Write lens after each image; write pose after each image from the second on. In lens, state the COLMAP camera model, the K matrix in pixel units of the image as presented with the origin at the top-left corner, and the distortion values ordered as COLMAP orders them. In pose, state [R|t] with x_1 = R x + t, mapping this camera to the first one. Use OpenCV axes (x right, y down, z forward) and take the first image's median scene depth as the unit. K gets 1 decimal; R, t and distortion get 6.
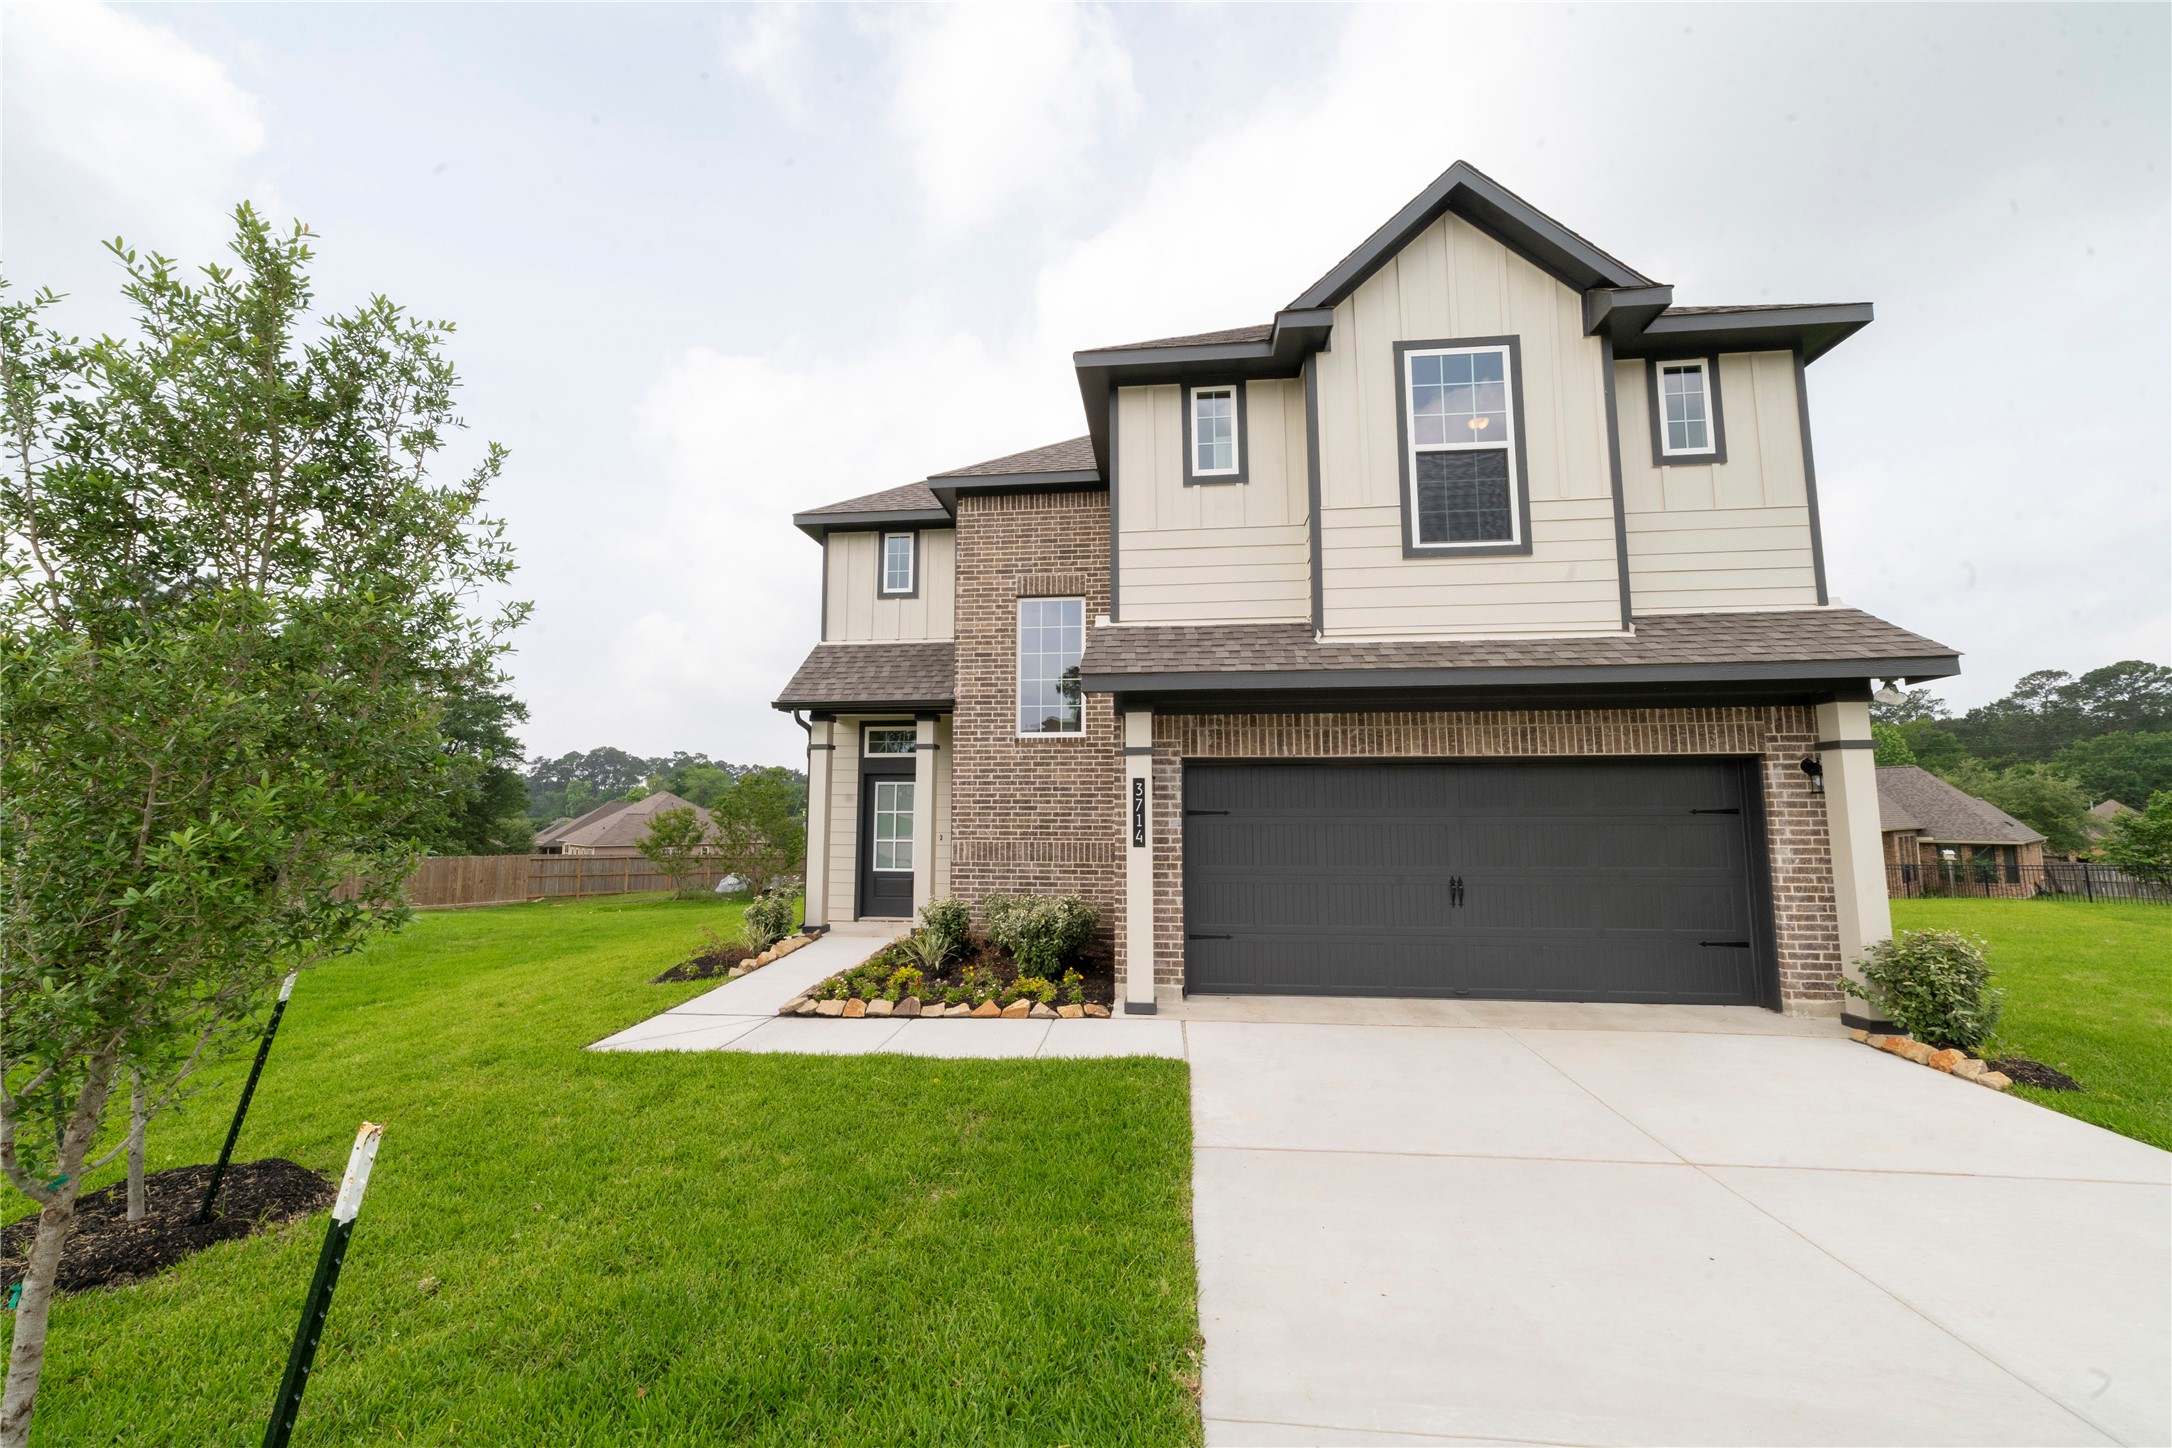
lens RADIAL K [[830.1, 0, 1087.6], [0, 830.1, 727.9], [0, 0, 1]] dist [0.001255, 0.002218]
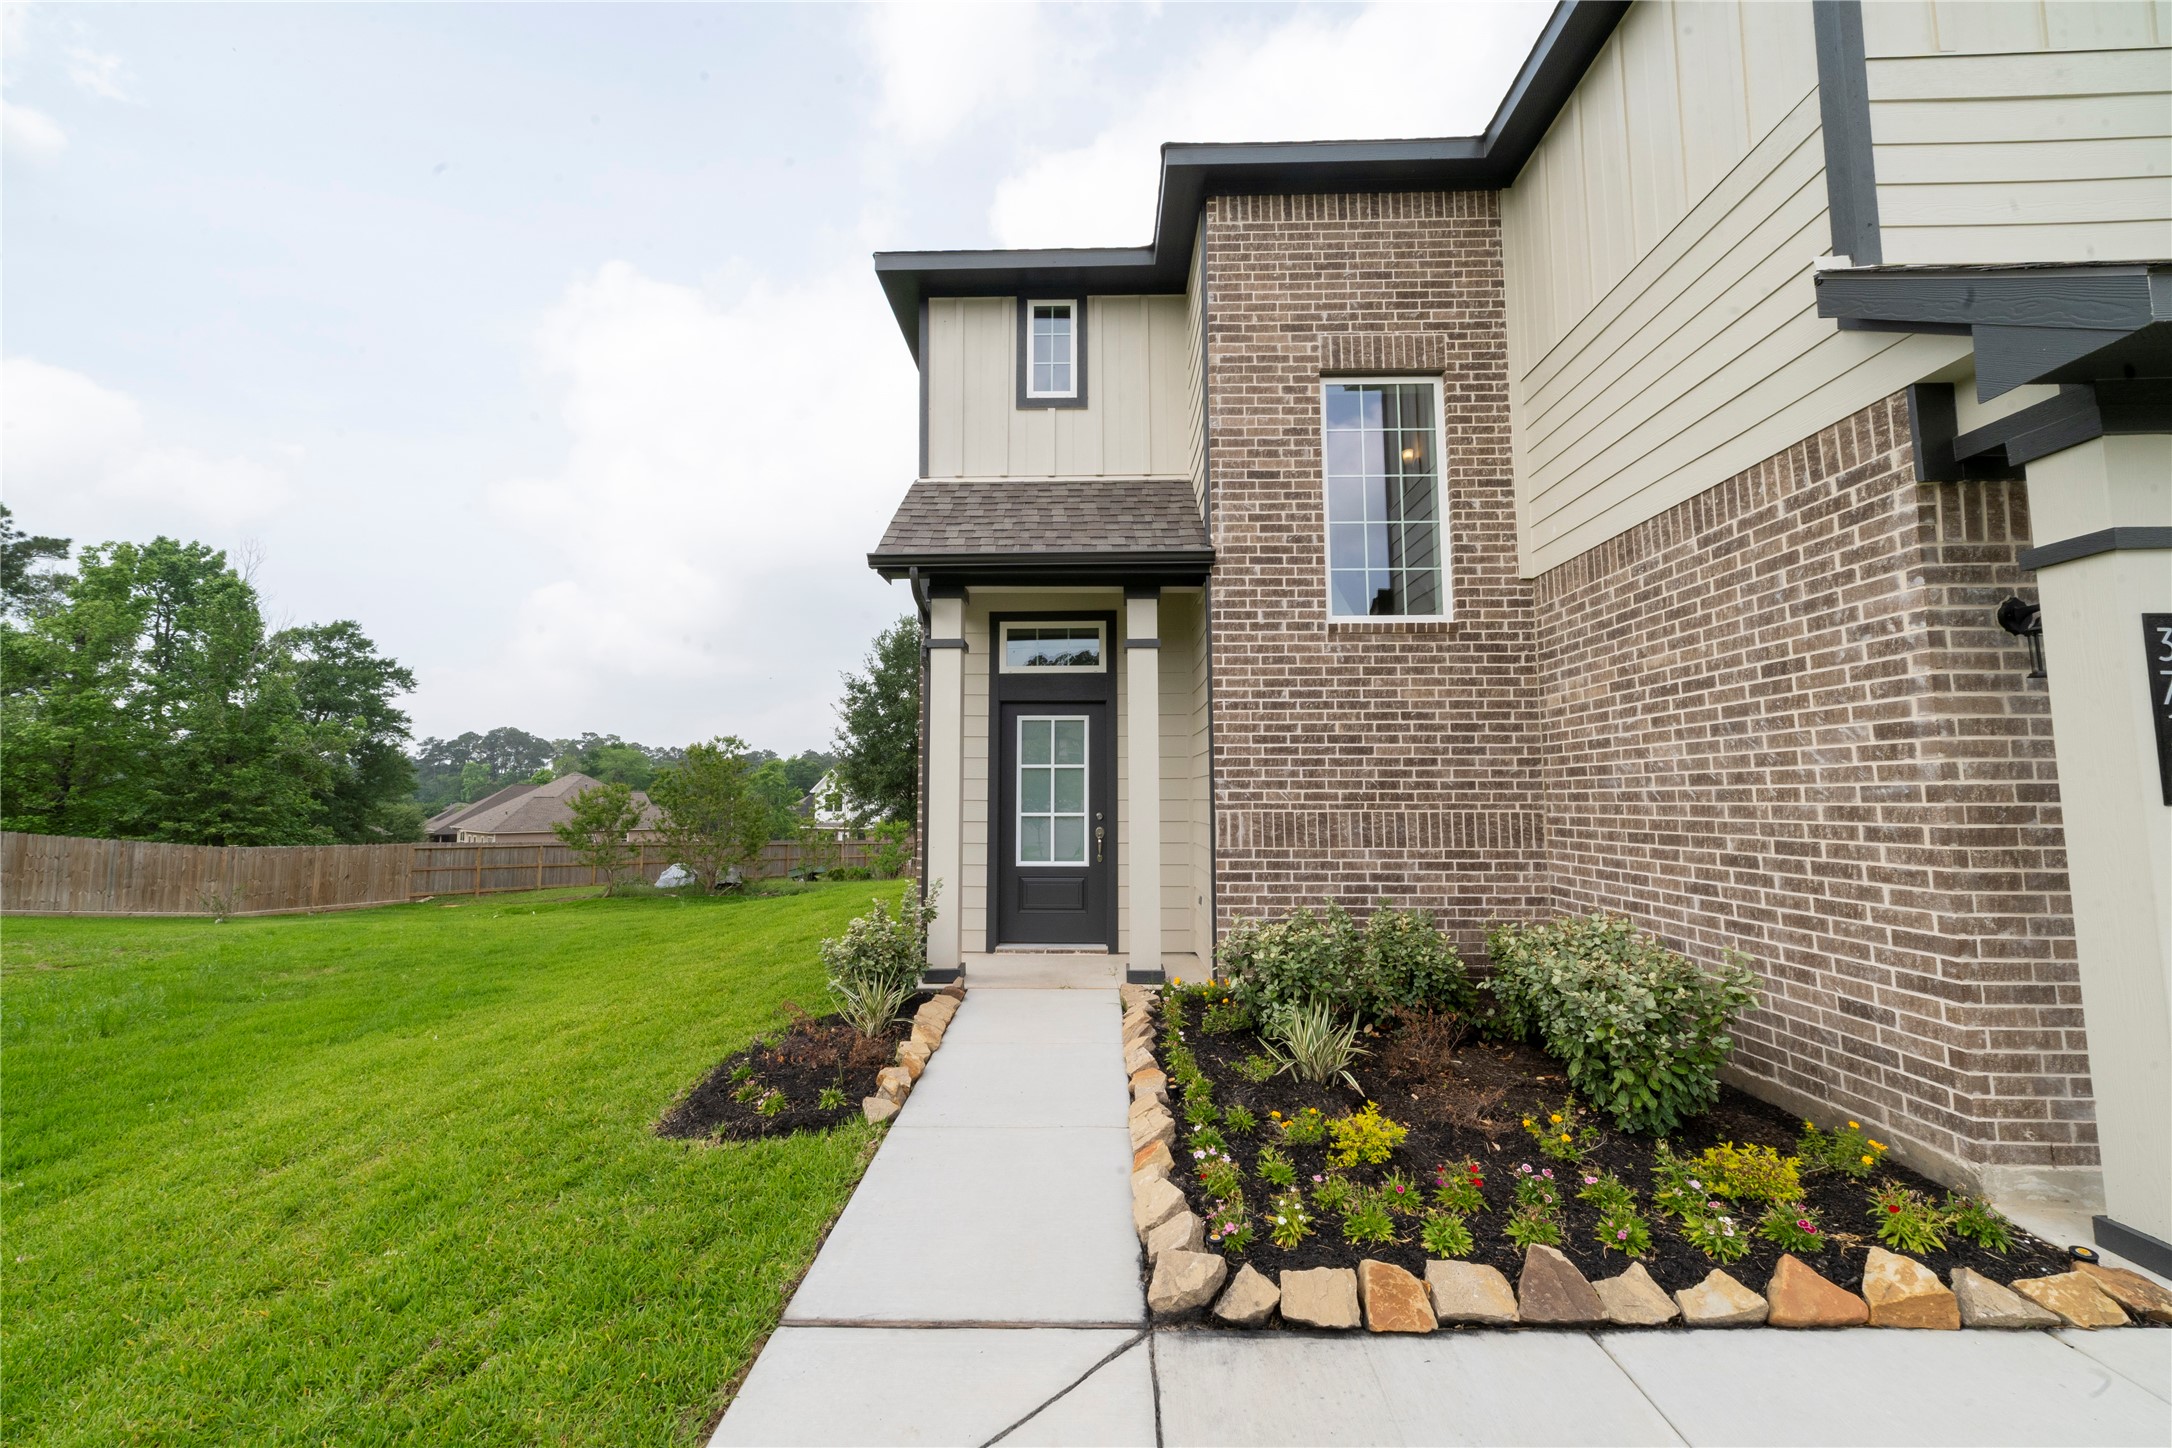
lens RADIAL K [[830.1, 0, 1084.3], [0, 830.1, 723.8], [0, 0, 1]] dist [0.001255, 0.002218]
pose [[0.996556, 0.005205, 0.082760, -0.094554], [-0.006297, 0.999897, 0.012936, 0.023337], [-0.082684, -0.013412, 0.996486, 0.150161]]
